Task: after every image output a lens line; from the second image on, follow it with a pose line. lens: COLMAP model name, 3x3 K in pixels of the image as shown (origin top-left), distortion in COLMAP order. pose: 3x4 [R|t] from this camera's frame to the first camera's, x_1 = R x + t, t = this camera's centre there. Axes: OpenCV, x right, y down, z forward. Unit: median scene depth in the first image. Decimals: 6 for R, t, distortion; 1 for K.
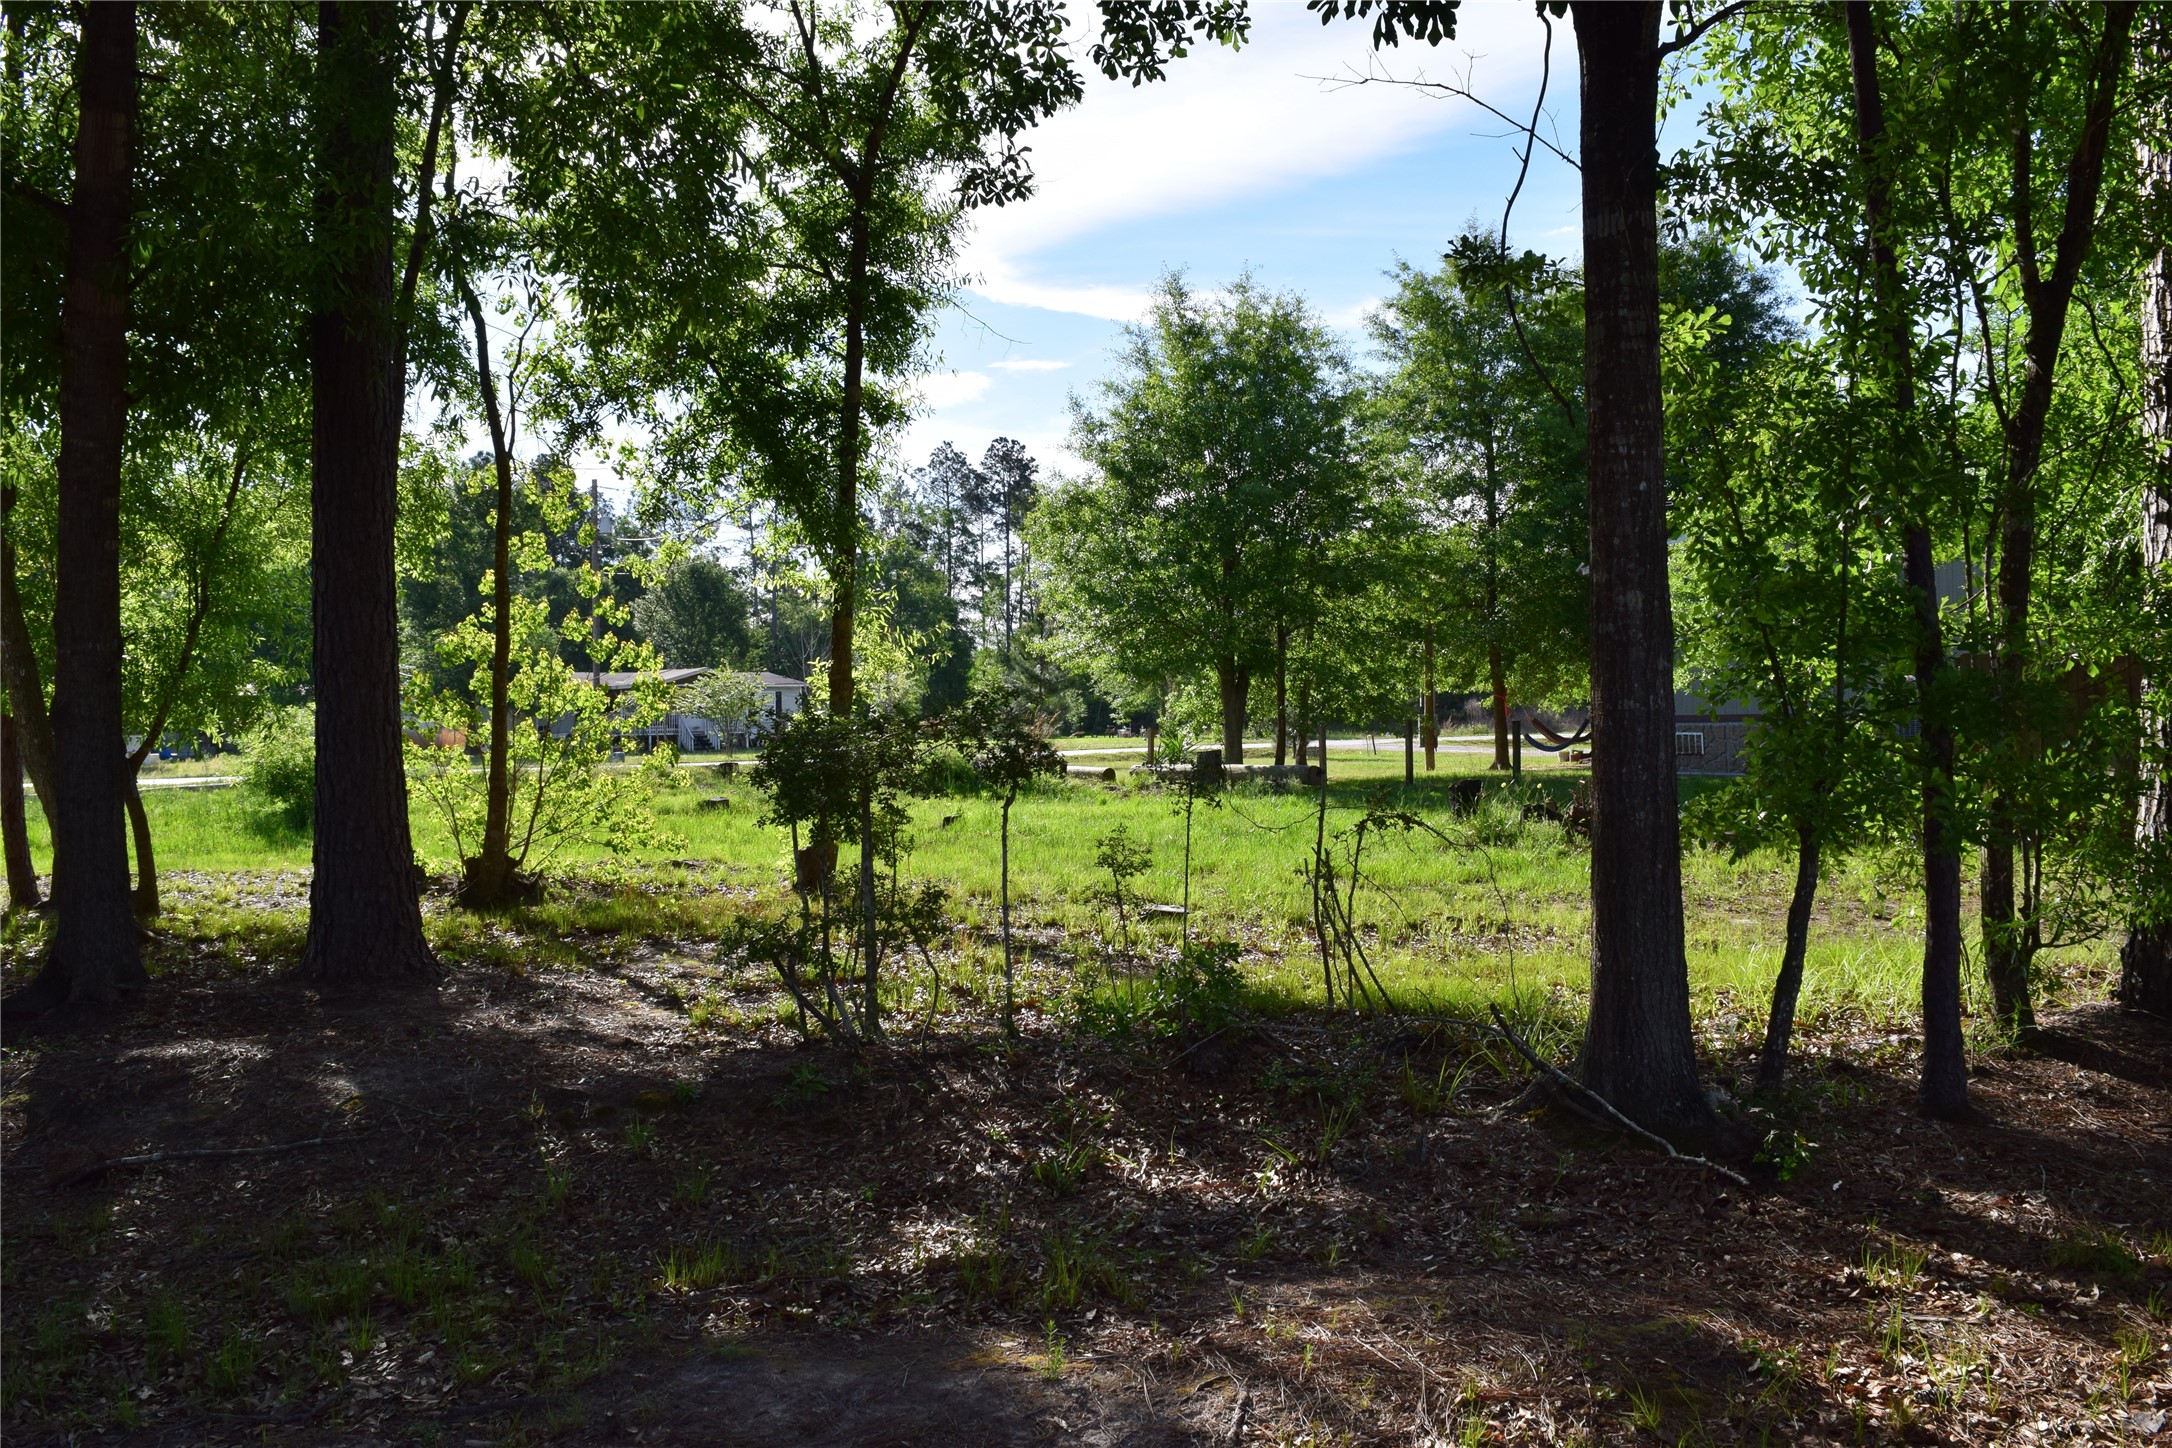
lens RADIAL K [[1735.2, 0, 1056.0], [0, 1735.2, 726.7], [0, 0, 1]] dist [-0.097999, 0.026642]
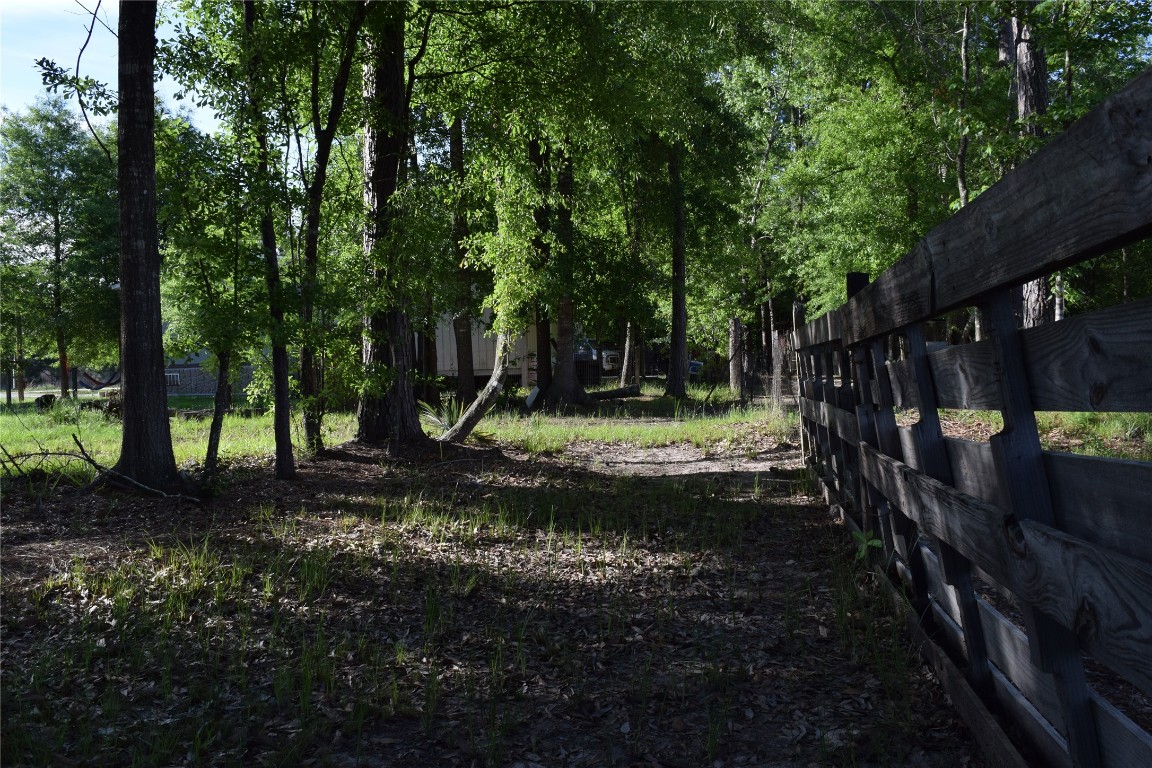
lens RADIAL K [[922.5, 0, 592.3], [0, 922.5, 391.1], [0, 0, 1]] dist [-0.088274, 0.002396]
pose [[0.705259, -0.018535, 0.708707, -0.030255], [0.019006, 0.999793, 0.007235, 0.051408], [-0.708695, 0.008367, 0.705466, -0.089625]]
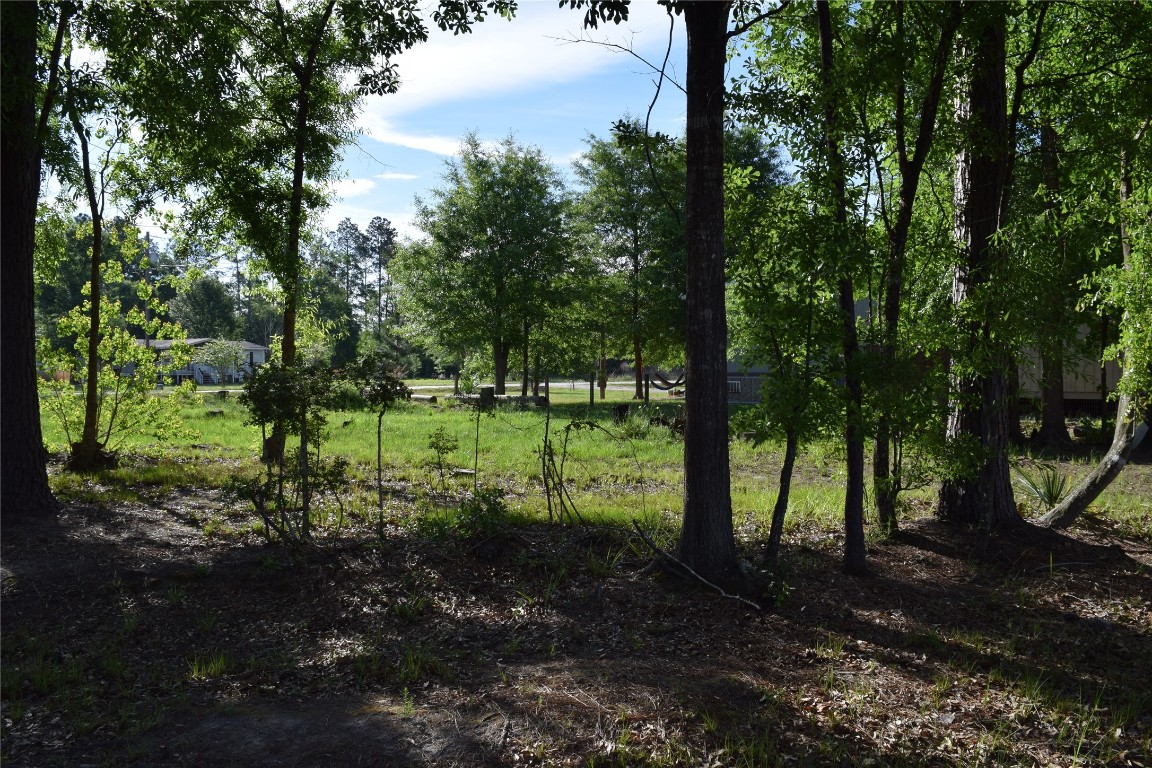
lens RADIAL K [[922.6, 0, 566.0], [0, 922.6, 382.3], [0, 0, 1]] dist [-0.091745, 0.019685]
pose [[0.984790, 0.013286, 0.173240, -0.002328], [-0.014704, 0.999868, 0.006906, -0.000127], [-0.173125, -0.009348, 0.984855, -0.005772]]
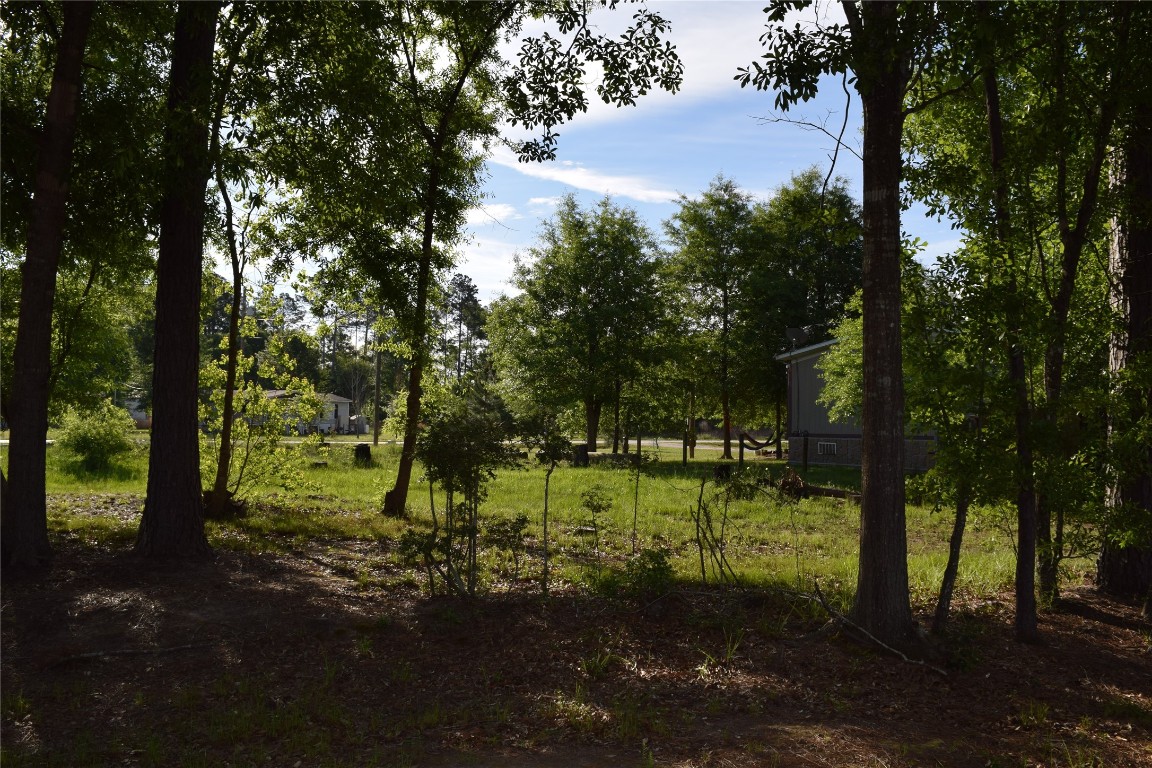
lens RADIAL K [[920.3, 0, 560.1], [0, 920.3, 385.4], [0, 0, 1]] dist [-0.097999, 0.026642]
pose [[0.995121, 0.037276, 0.091344, -0.064522], [-0.032918, 0.998268, -0.048757, -0.002044], [-0.093003, 0.045512, 0.994625, -0.010945]]
